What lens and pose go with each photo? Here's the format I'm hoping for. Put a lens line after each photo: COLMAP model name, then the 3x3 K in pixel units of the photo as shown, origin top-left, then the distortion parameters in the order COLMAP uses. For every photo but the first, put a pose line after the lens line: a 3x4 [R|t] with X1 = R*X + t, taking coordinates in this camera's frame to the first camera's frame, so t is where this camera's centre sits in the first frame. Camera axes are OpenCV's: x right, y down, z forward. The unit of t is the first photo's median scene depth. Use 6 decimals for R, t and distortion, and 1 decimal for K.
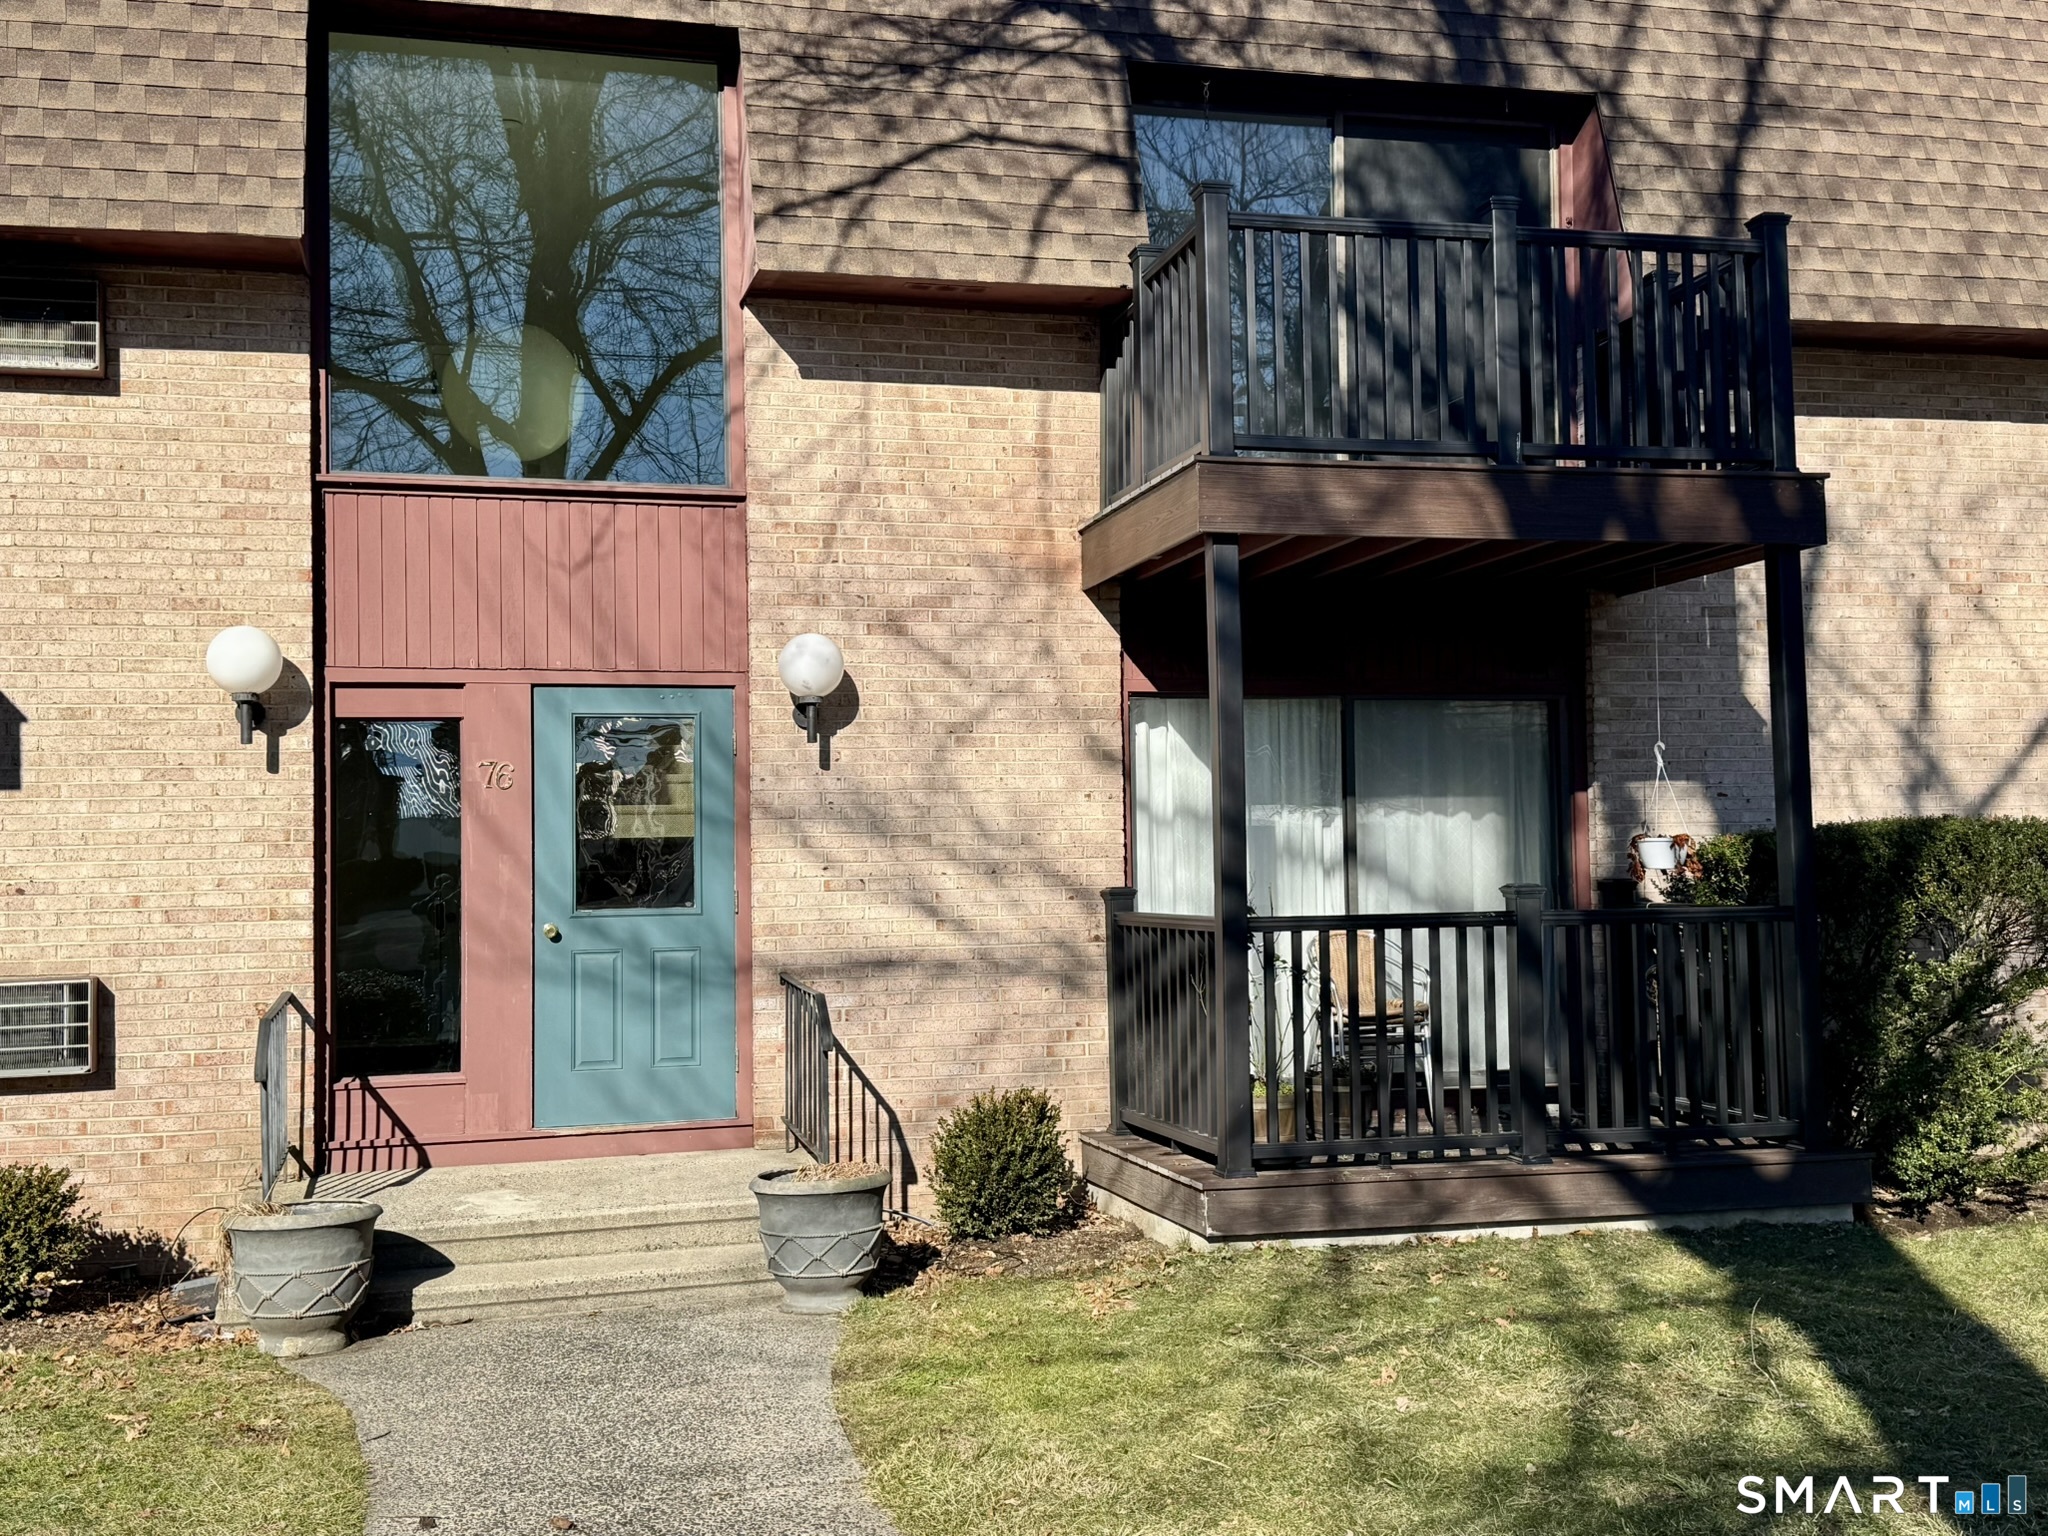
lens RADIAL K [[2266.0, 0, 1033.7], [0, 2266.0, 785.2], [0, 0, 1]] dist [0.045927, 0.000000]
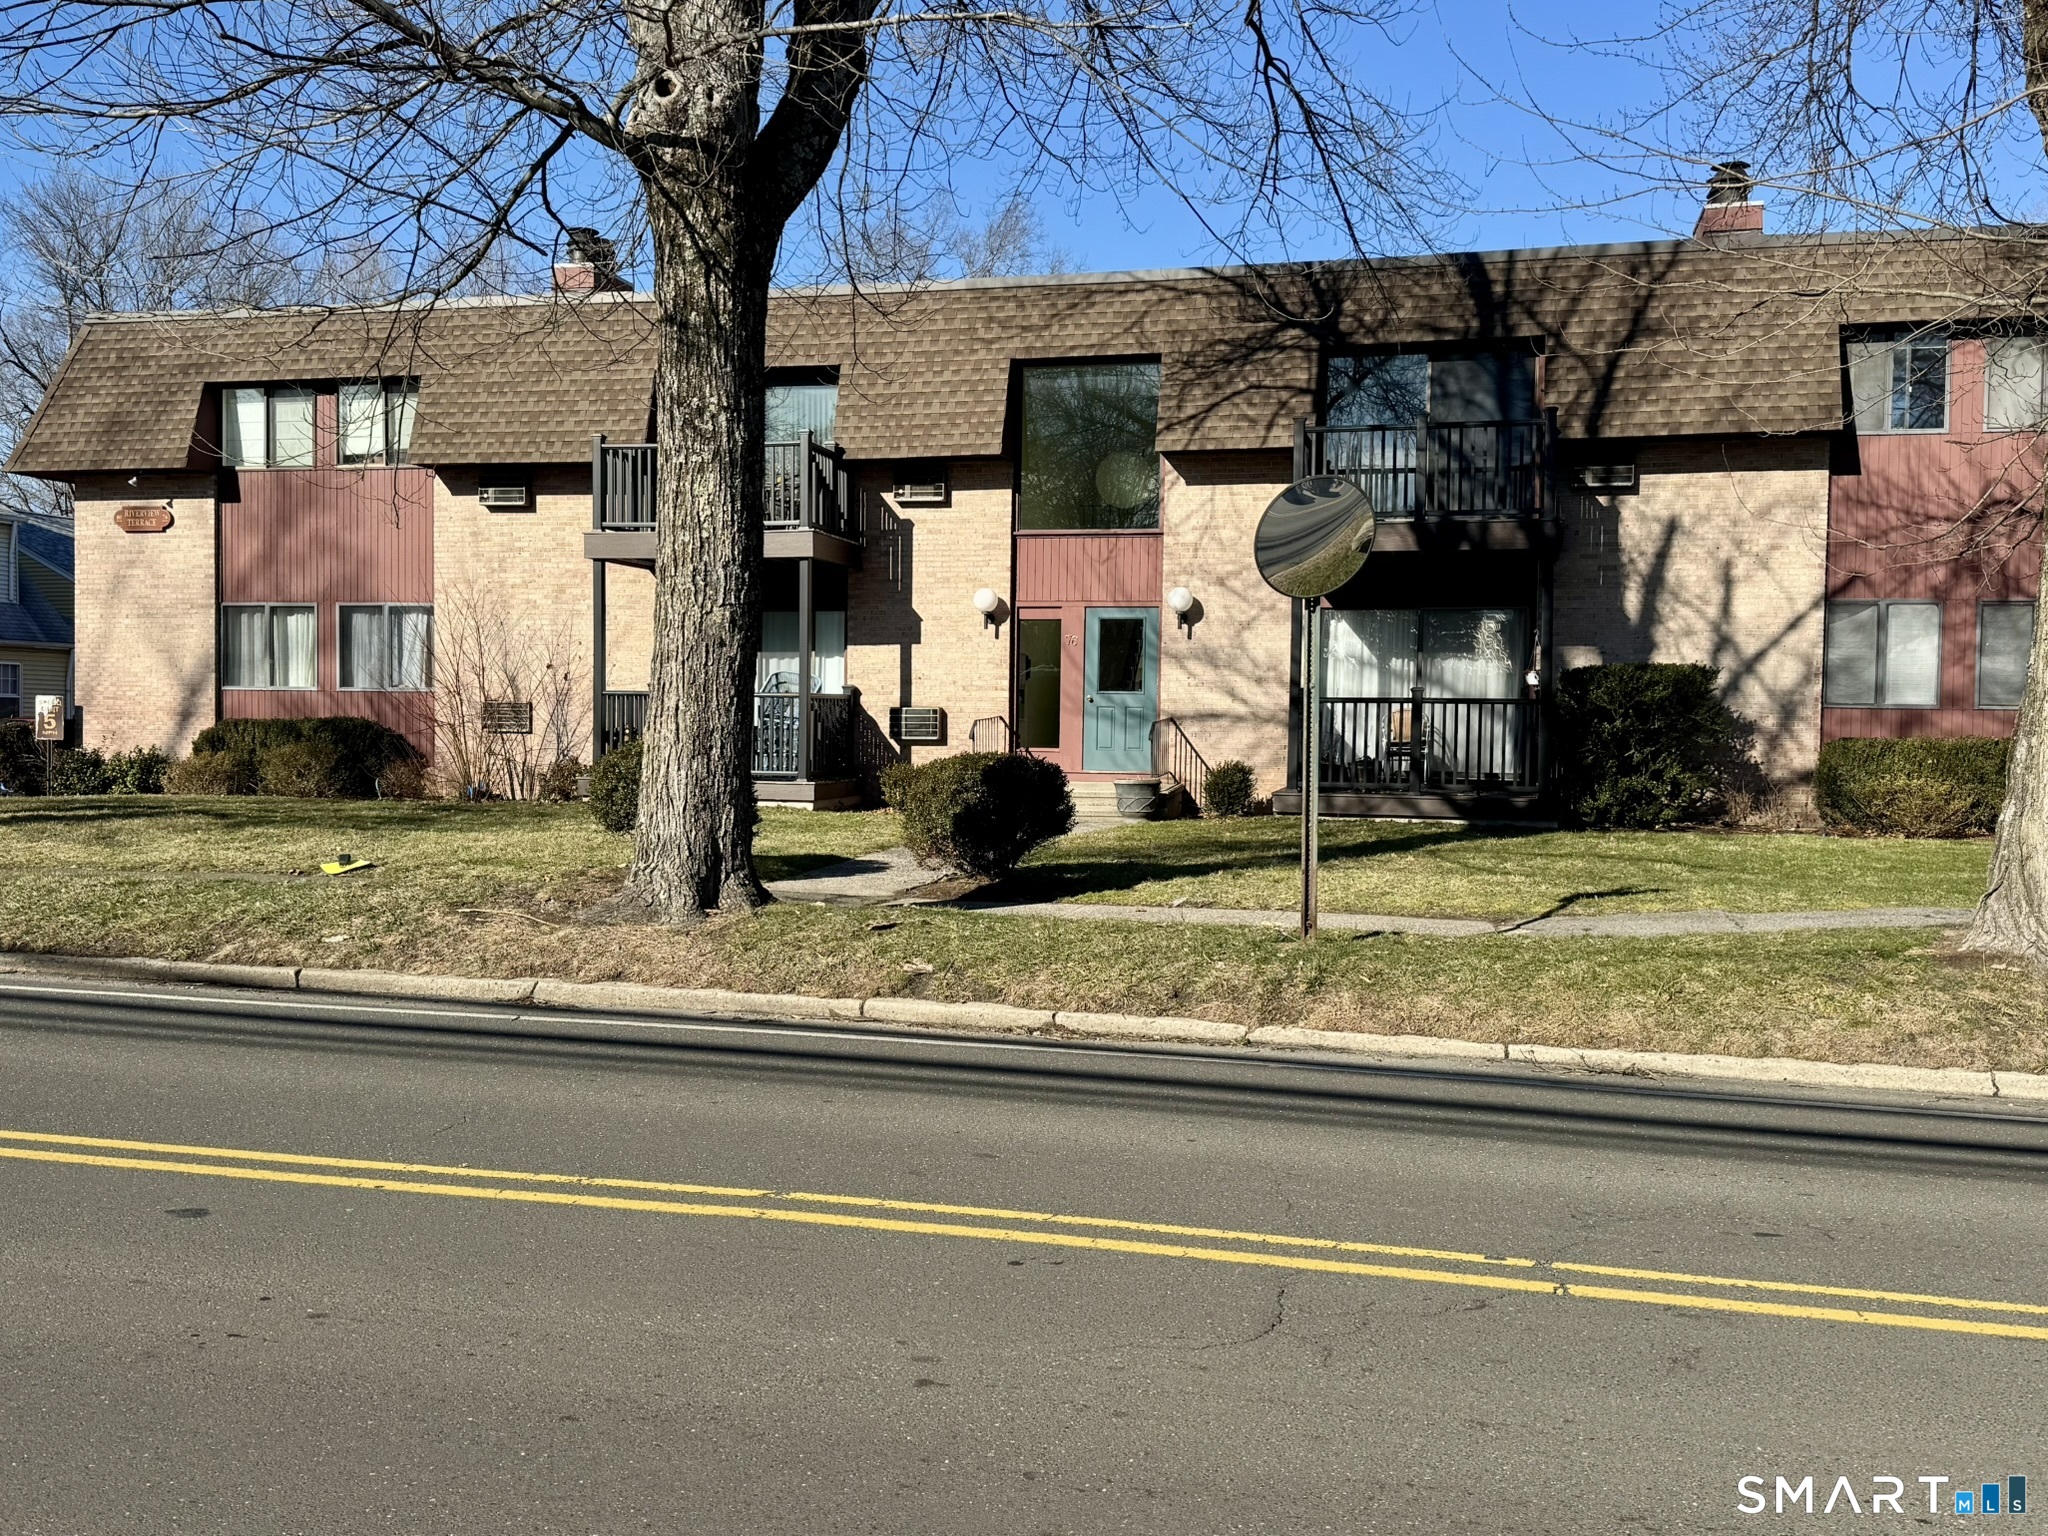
lens RADIAL K [[1796.4, 0, 1022.2], [0, 1796.4, 774.6], [0, 0, 1]] dist [0.062138, -0.070182]
pose [[0.872112, 0.046605, -0.487082, 0.739164], [-0.007073, 0.996550, 0.082688, -0.020747], [0.489256, -0.068668, 0.869433, -0.882599]]
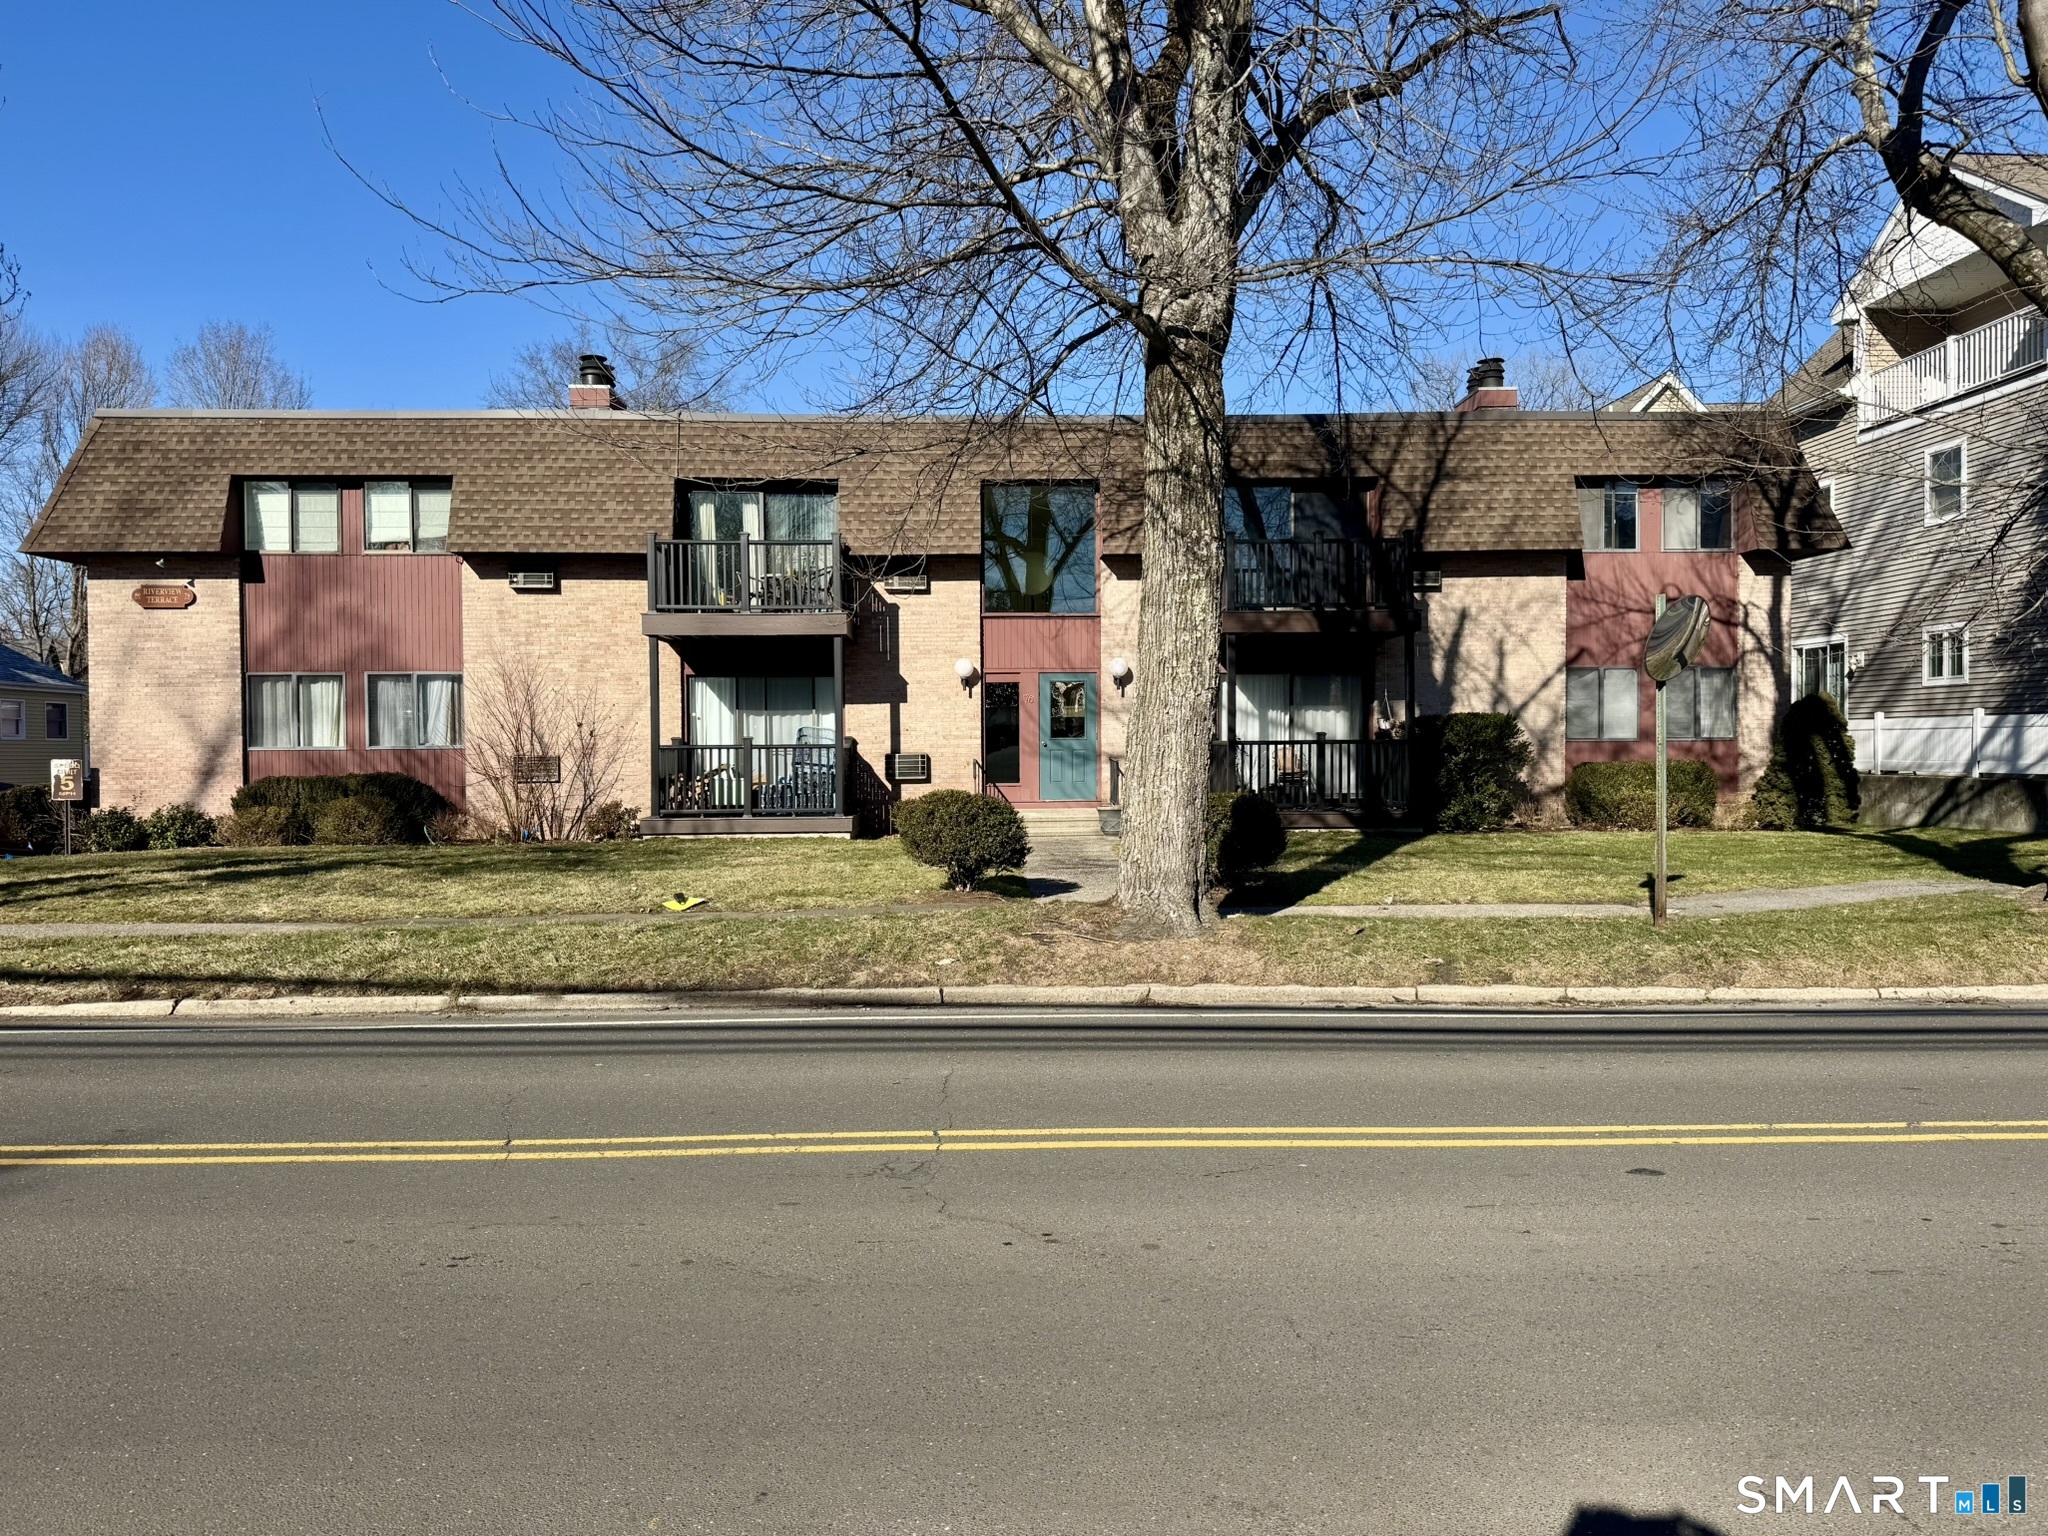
lens RADIAL K [[1433.6, 0, 1006.9], [0, 1433.6, 769.7], [0, 0, 1]] dist [0.057117, -0.051832]
pose [[0.972823, 0.016183, -0.230985, 0.231826], [-0.000978, 0.997833, 0.065791, -0.039474], [0.231549, -0.063777, 0.970730, -1.116492]]
